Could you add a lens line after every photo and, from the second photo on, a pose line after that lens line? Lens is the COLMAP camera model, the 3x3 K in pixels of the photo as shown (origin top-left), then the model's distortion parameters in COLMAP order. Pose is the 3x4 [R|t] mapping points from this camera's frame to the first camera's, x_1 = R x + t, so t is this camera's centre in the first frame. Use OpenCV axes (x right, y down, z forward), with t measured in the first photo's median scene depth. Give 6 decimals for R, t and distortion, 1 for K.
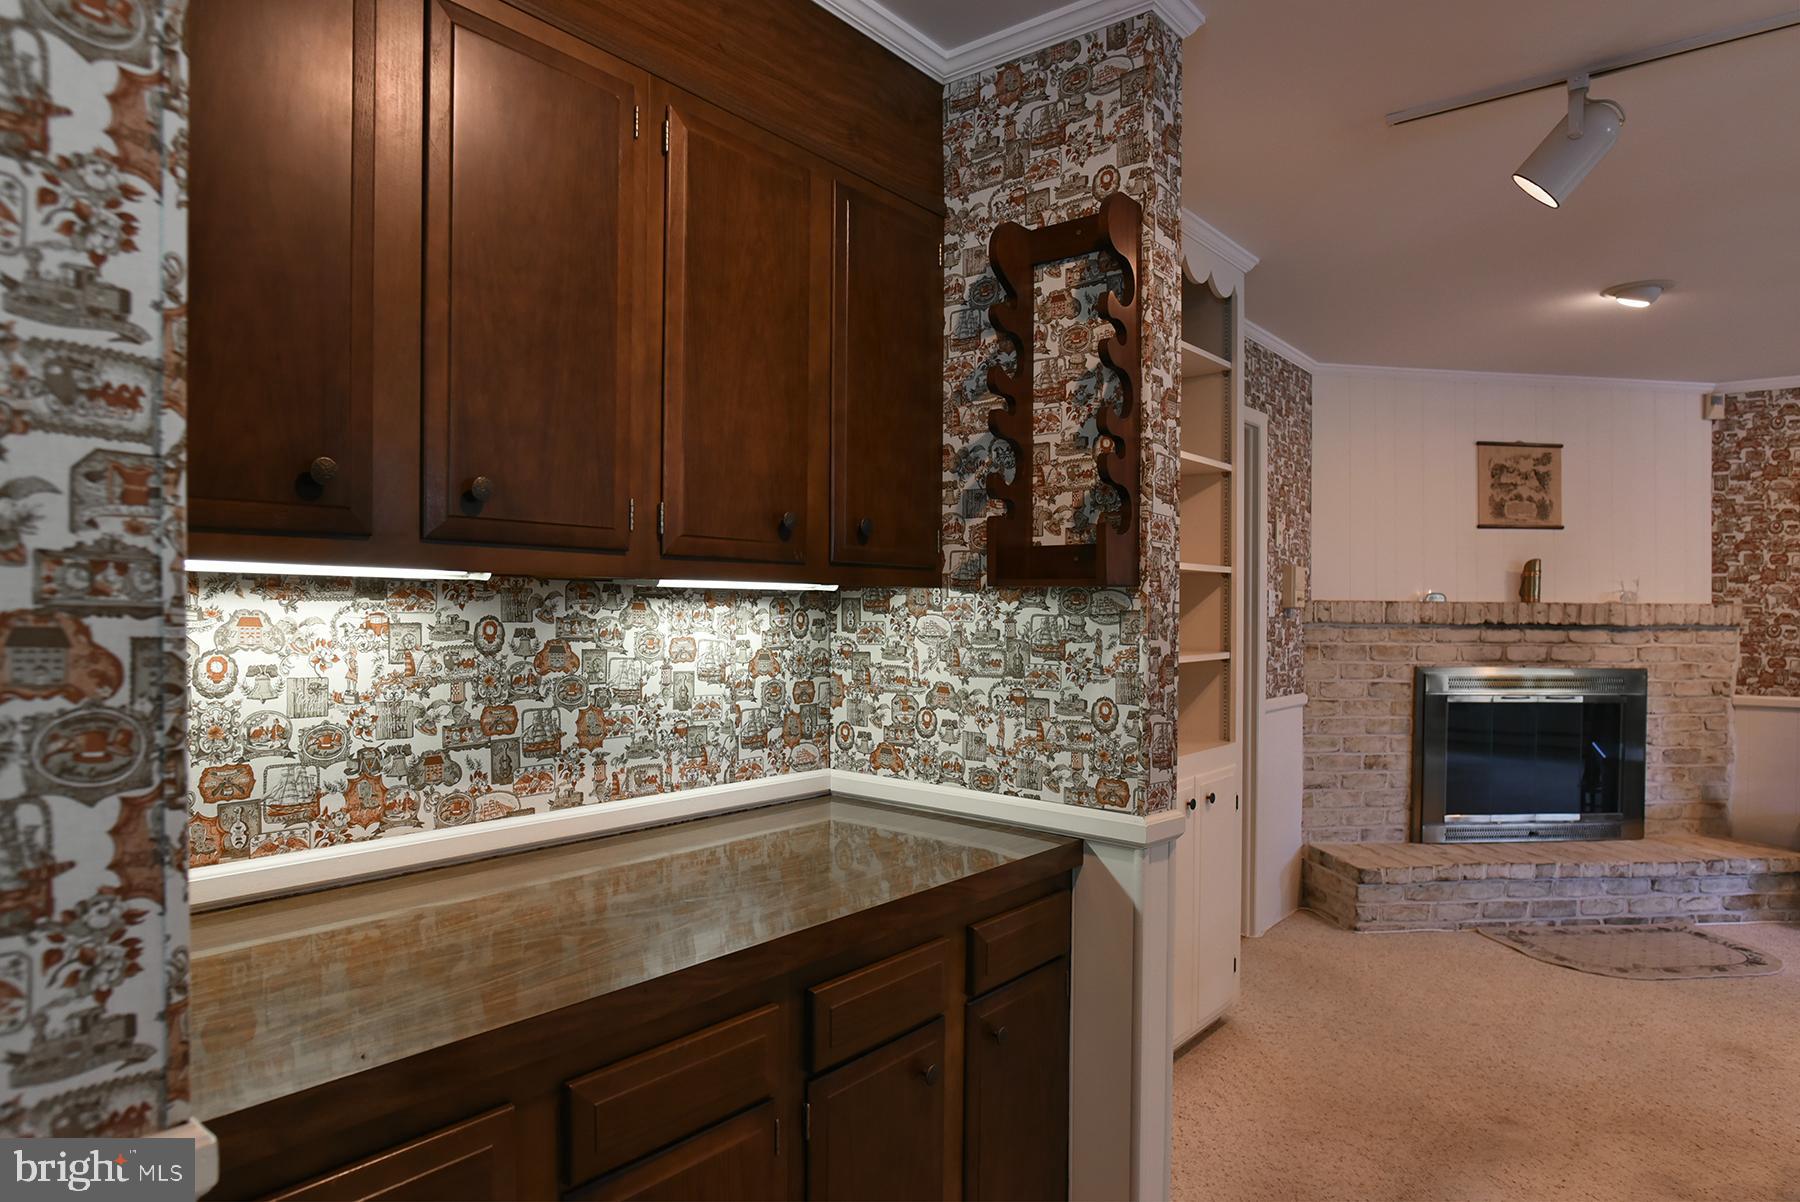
lens RADIAL K [[1037.4, 0, 900.0], [0, 1037.4, 601.0], [0, 0, 1]] dist [-0.031327, 0.013440]
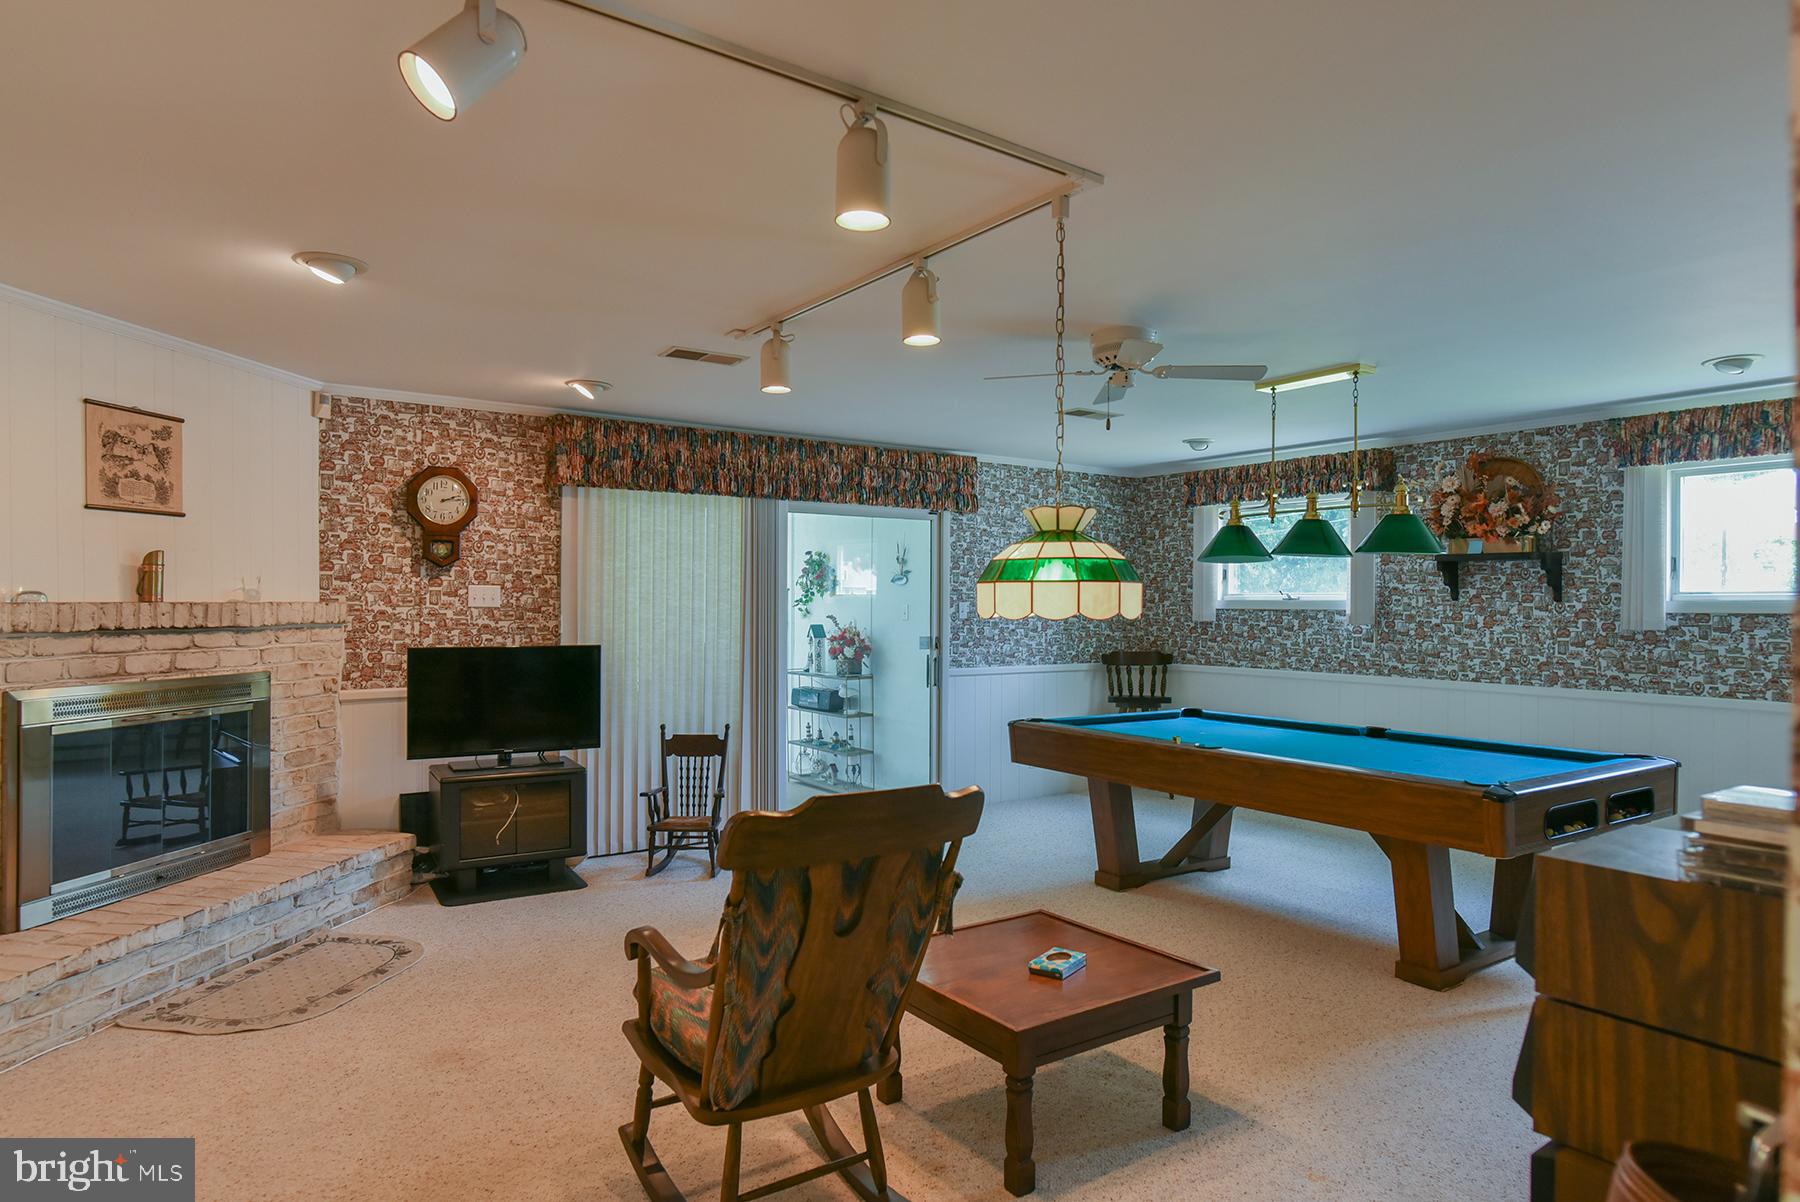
lens RADIAL K [[1037.4, 0, 900.0], [0, 1037.4, 601.0], [0, 0, 1]] dist [-0.031327, 0.013440]
pose [[0.293570, -0.005333, 0.955923, -0.003916], [-0.006332, 0.999952, 0.007523, -0.009635], [-0.955917, -0.008262, 0.293522, 0.171620]]
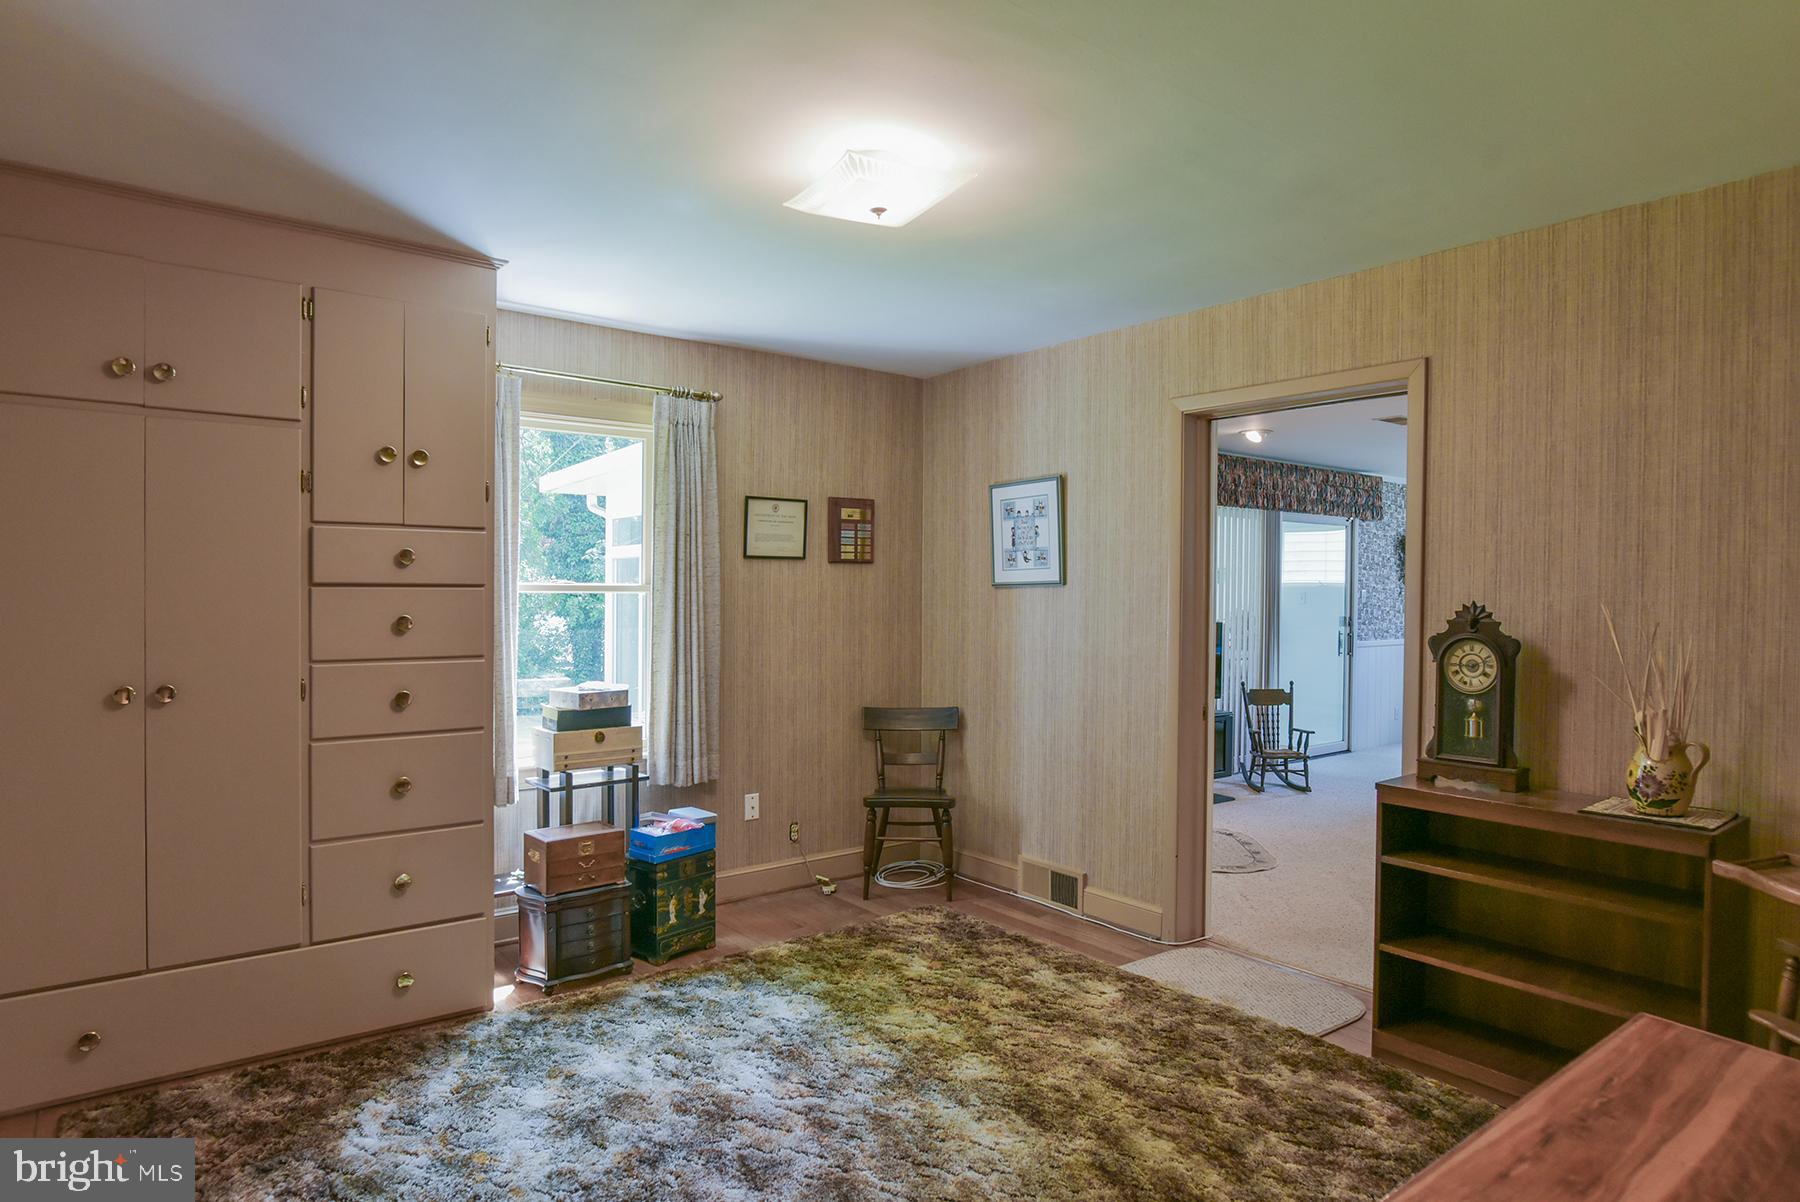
lens RADIAL K [[1037.4, 0, 900.0], [0, 1037.4, 601.0], [0, 0, 1]] dist [-0.031327, 0.013440]
pose [[0.235503, -0.023928, 0.971579, -0.568125], [-0.012546, 0.999539, 0.027658, -0.017772], [-0.971793, -0.018703, 0.235094, 0.867411]]
